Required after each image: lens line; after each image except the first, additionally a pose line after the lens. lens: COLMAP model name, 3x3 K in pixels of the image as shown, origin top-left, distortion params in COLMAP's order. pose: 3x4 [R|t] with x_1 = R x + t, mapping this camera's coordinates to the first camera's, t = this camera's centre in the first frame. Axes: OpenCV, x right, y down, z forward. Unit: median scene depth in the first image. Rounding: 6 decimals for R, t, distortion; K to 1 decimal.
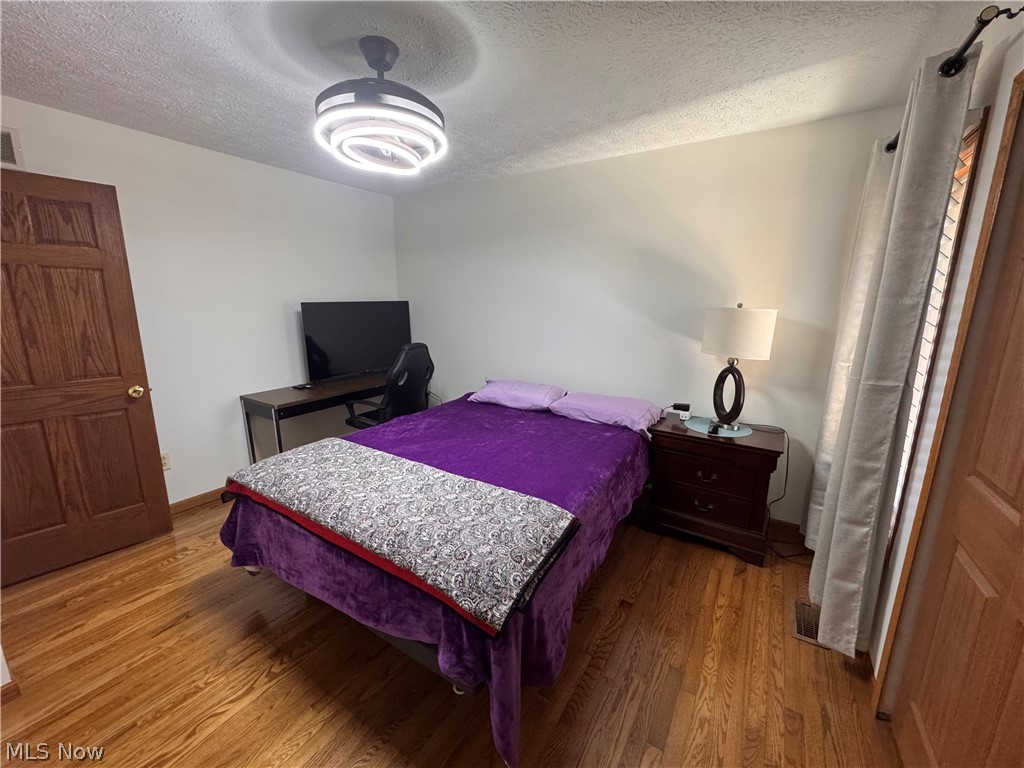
lens RADIAL K [[408.4, 0, 510.8], [0, 408.4, 381.0], [0, 0, 1]] dist [0.001016, 0.000426]
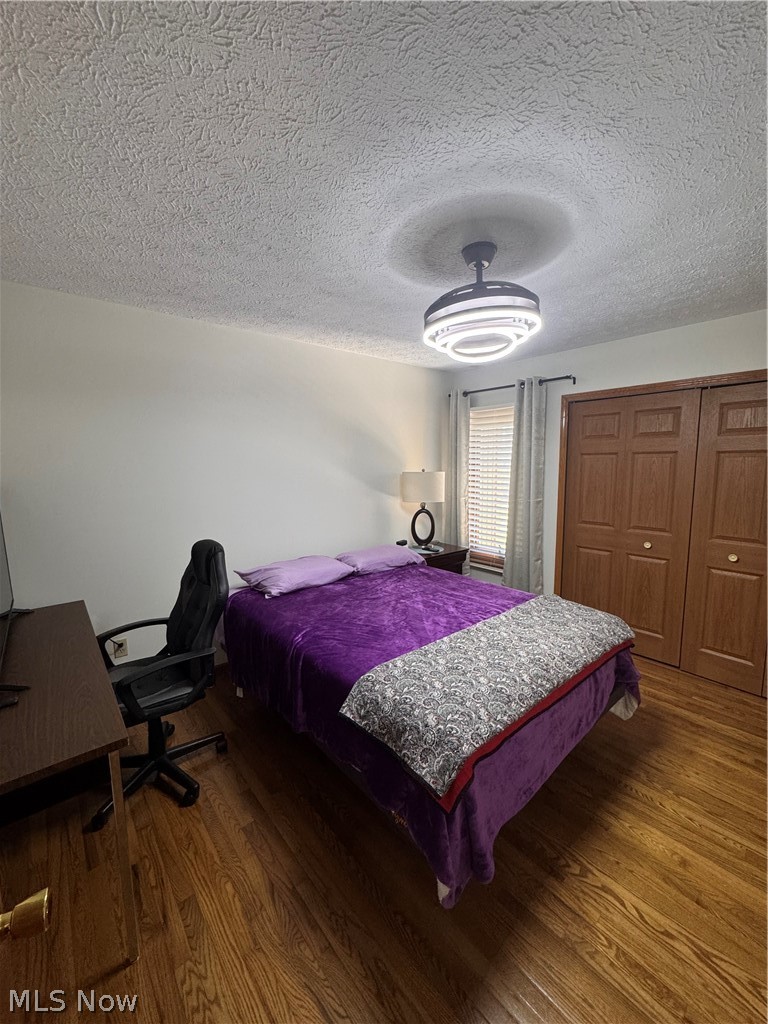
lens RADIAL K [[408.4, 0, 385.2], [0, 408.4, 510.6], [0, 0, 1]] dist [0.001016, 0.000426]
pose [[0.283591, -0.126867, 0.950516, -1.518283], [0.202411, 0.976797, 0.069985, -0.253155], [-0.937340, 0.172548, 0.302690, 1.009937]]
